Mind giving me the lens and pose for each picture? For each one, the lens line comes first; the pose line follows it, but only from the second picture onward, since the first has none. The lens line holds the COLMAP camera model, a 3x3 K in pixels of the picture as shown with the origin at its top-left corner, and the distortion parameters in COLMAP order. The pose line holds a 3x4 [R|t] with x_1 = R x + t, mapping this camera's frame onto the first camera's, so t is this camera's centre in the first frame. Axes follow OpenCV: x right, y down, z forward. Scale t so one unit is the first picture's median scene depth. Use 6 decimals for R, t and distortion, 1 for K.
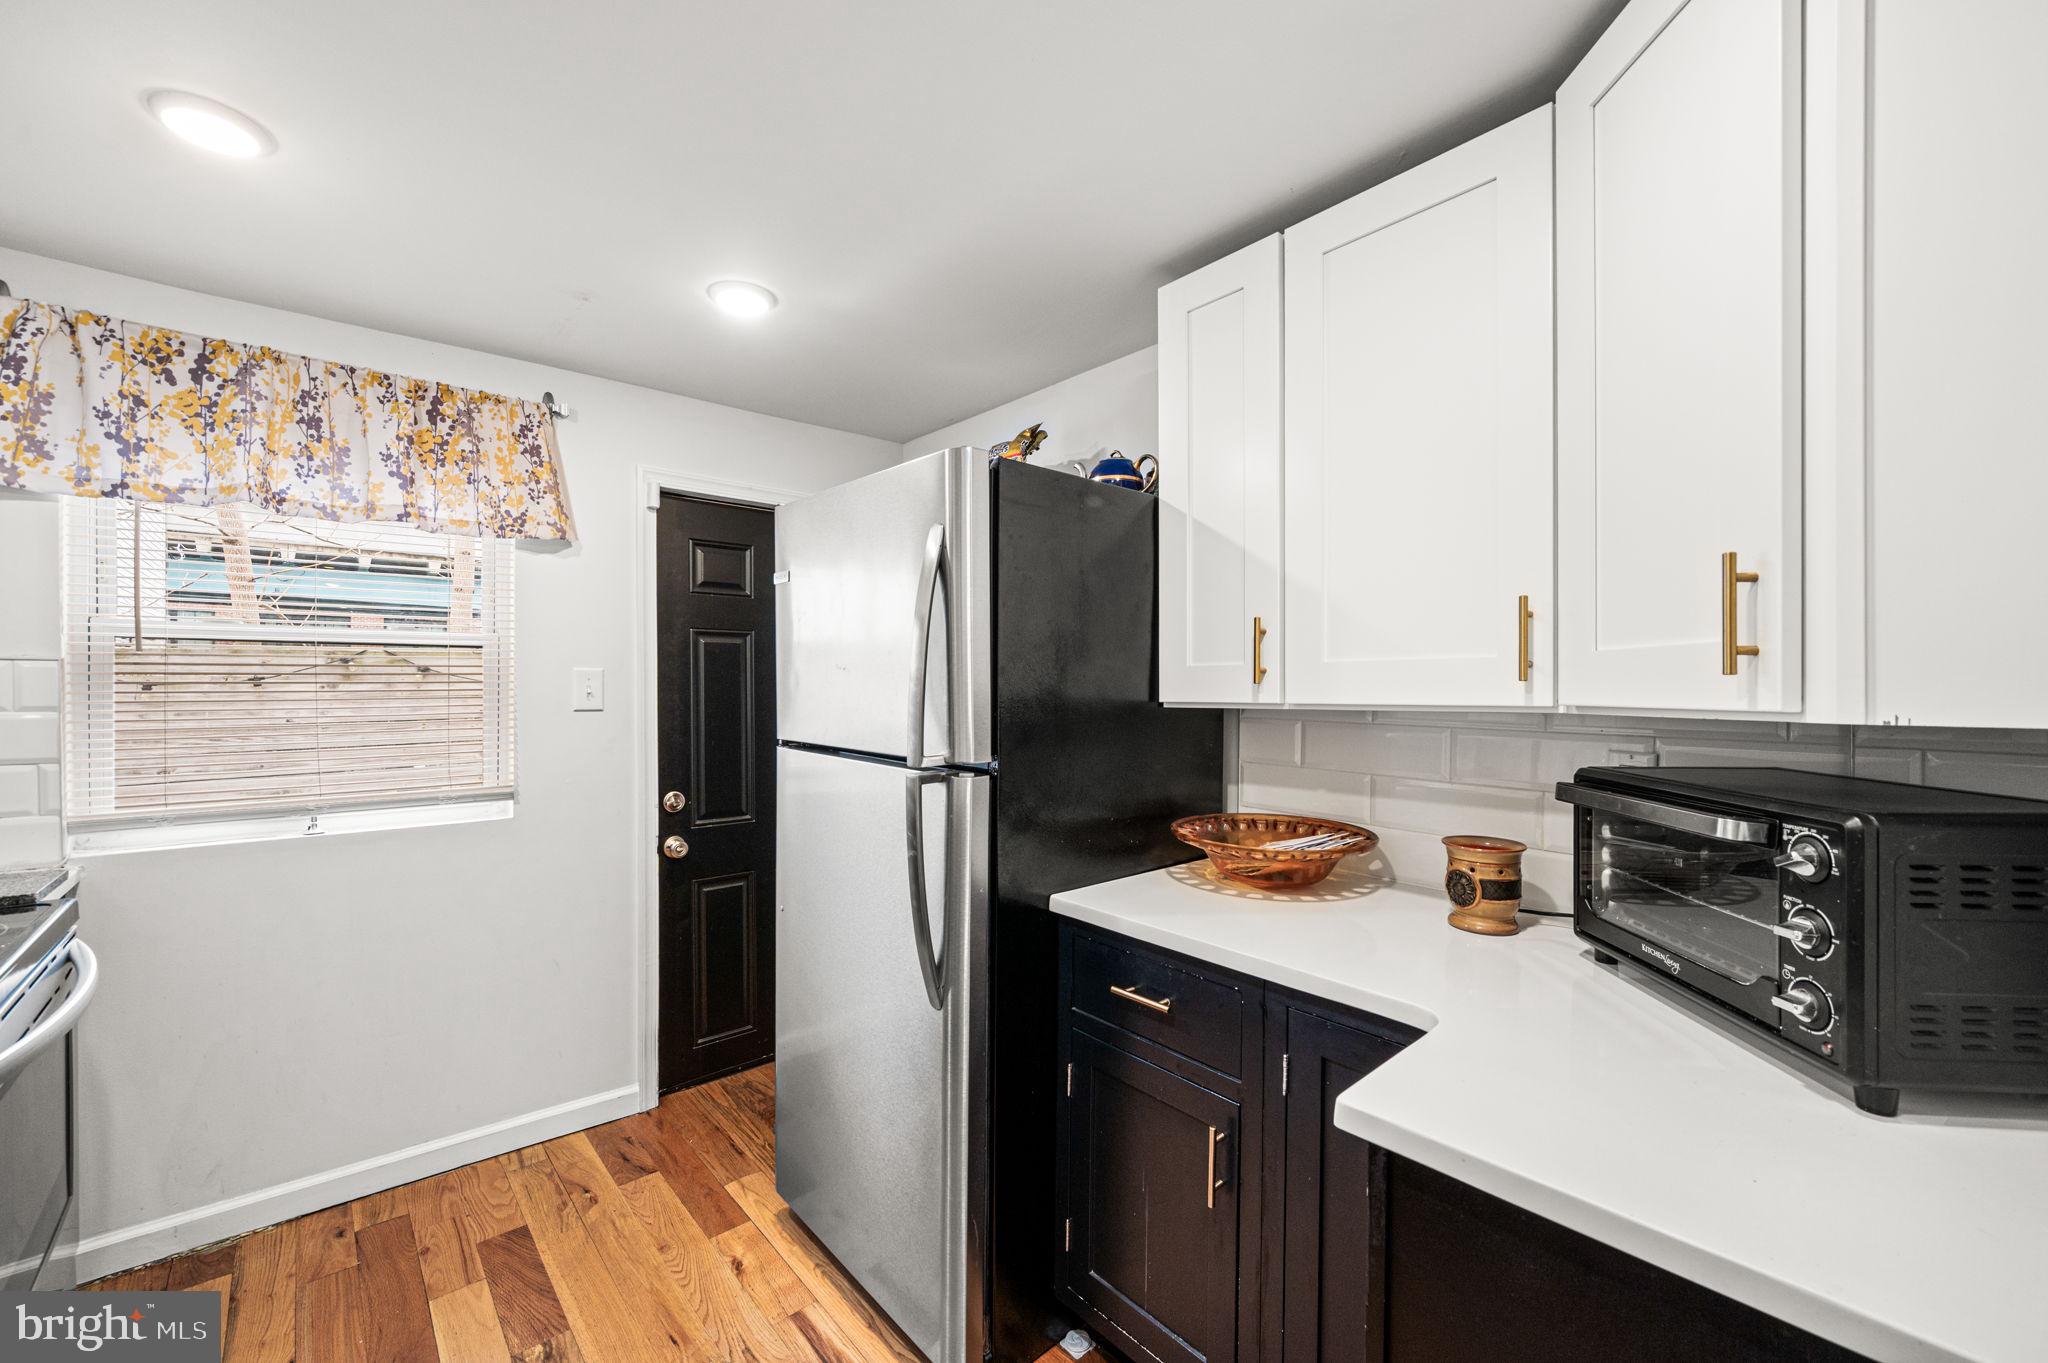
lens RADIAL K [[810.8, 0, 1038.6], [0, 810.8, 694.2], [0, 0, 1]] dist [0.000529, 0.000512]
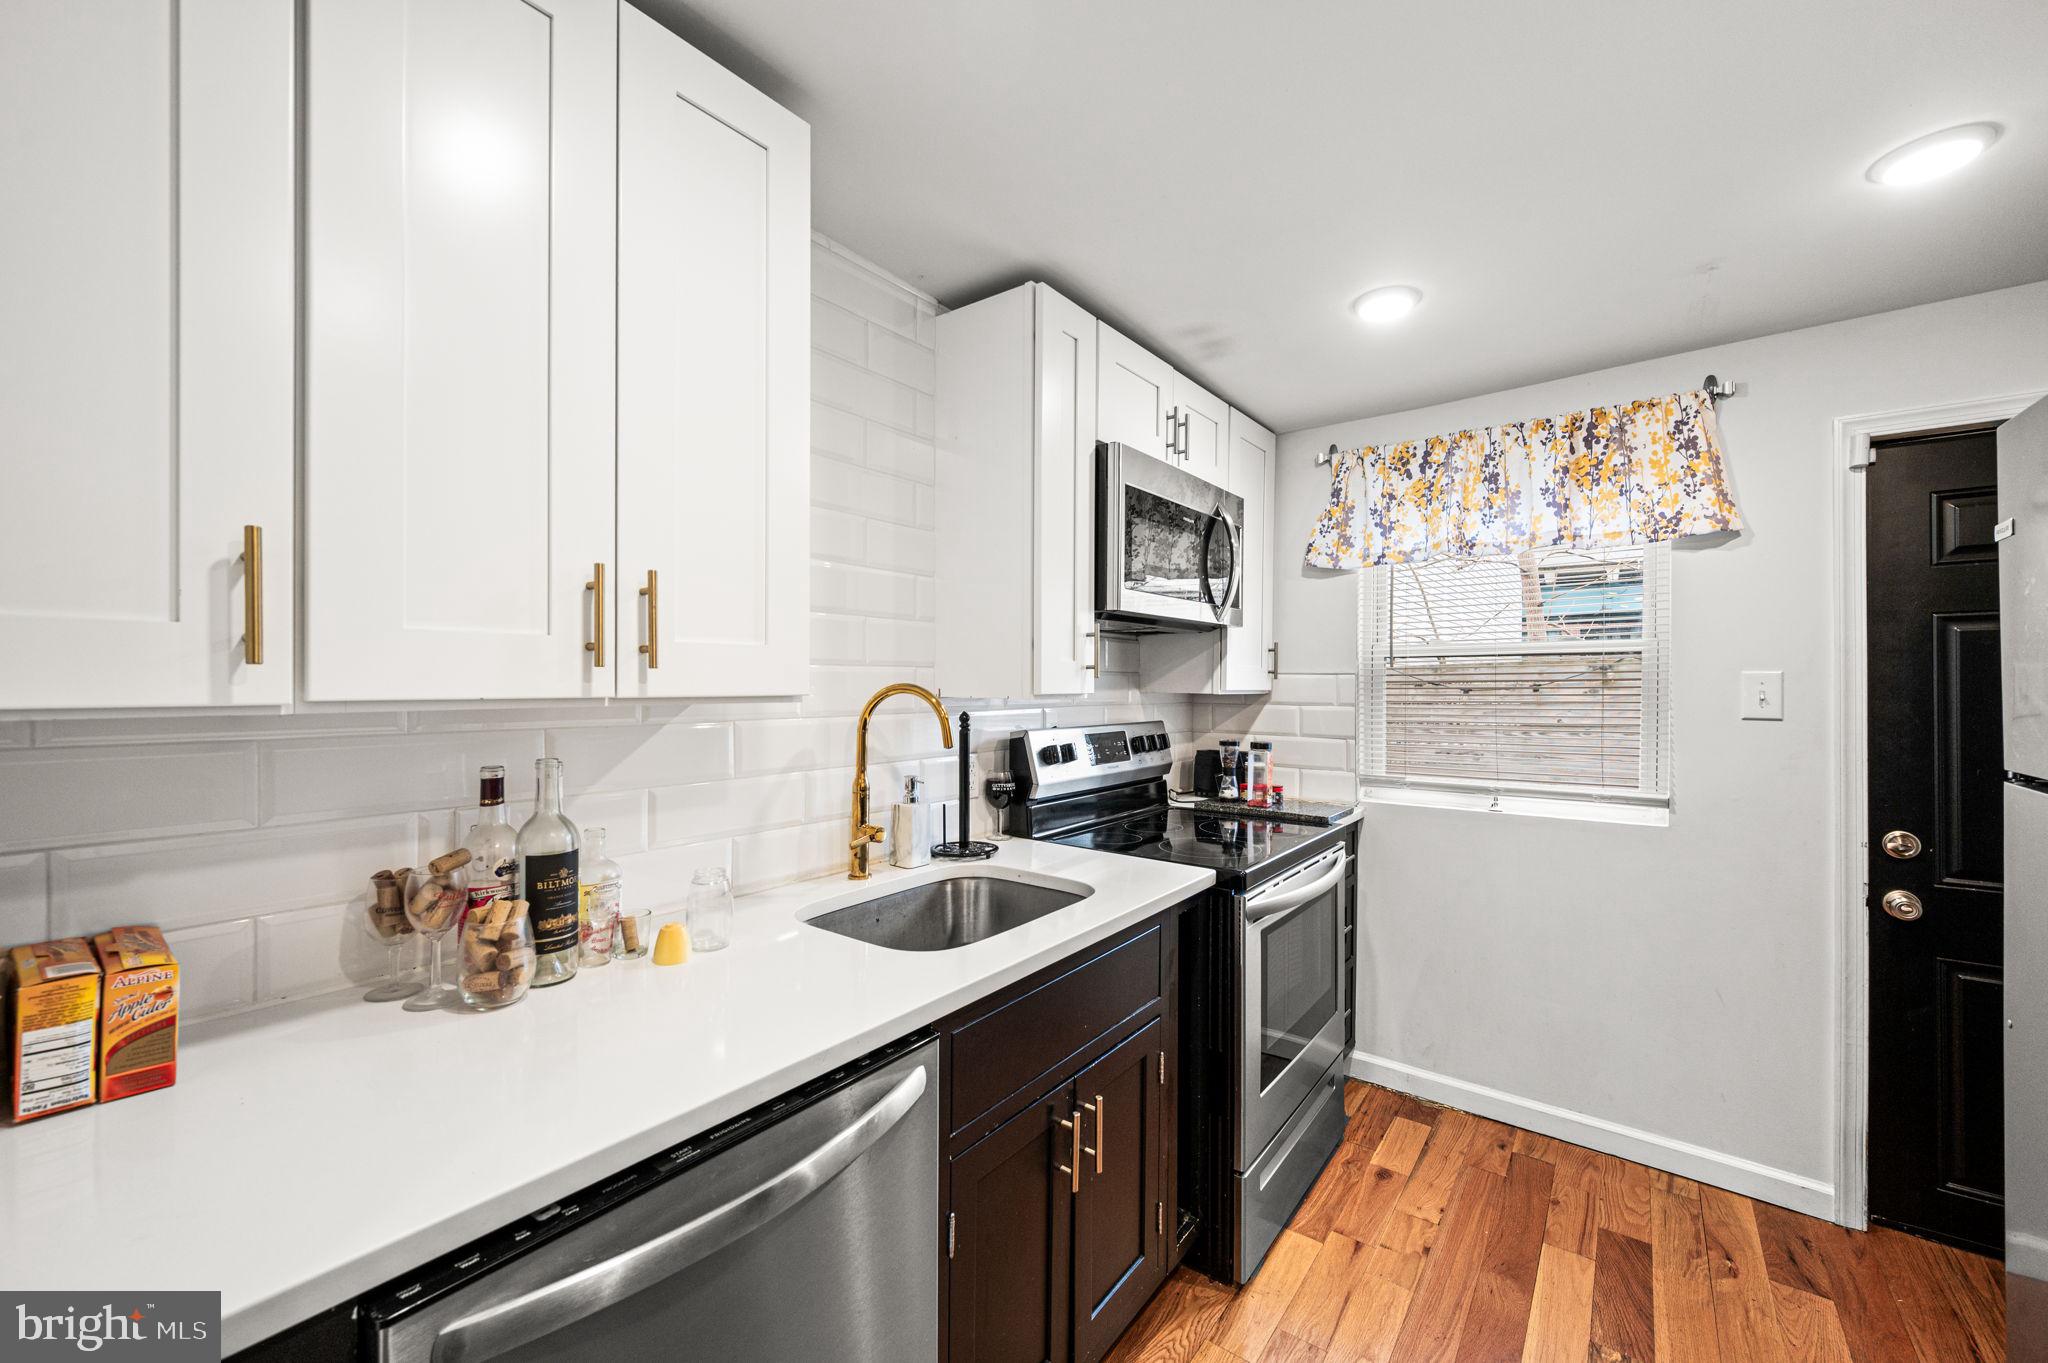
lens RADIAL K [[809.8, 0, 1030.9], [0, 809.8, 685.1], [0, 0, 1]] dist [-0.000820, -0.000147]
pose [[0.191351, -0.004686, -0.981510, 0.174326], [-0.012541, 0.999895, -0.007219, -0.001033], [0.981441, 0.013690, 0.191273, 0.071352]]
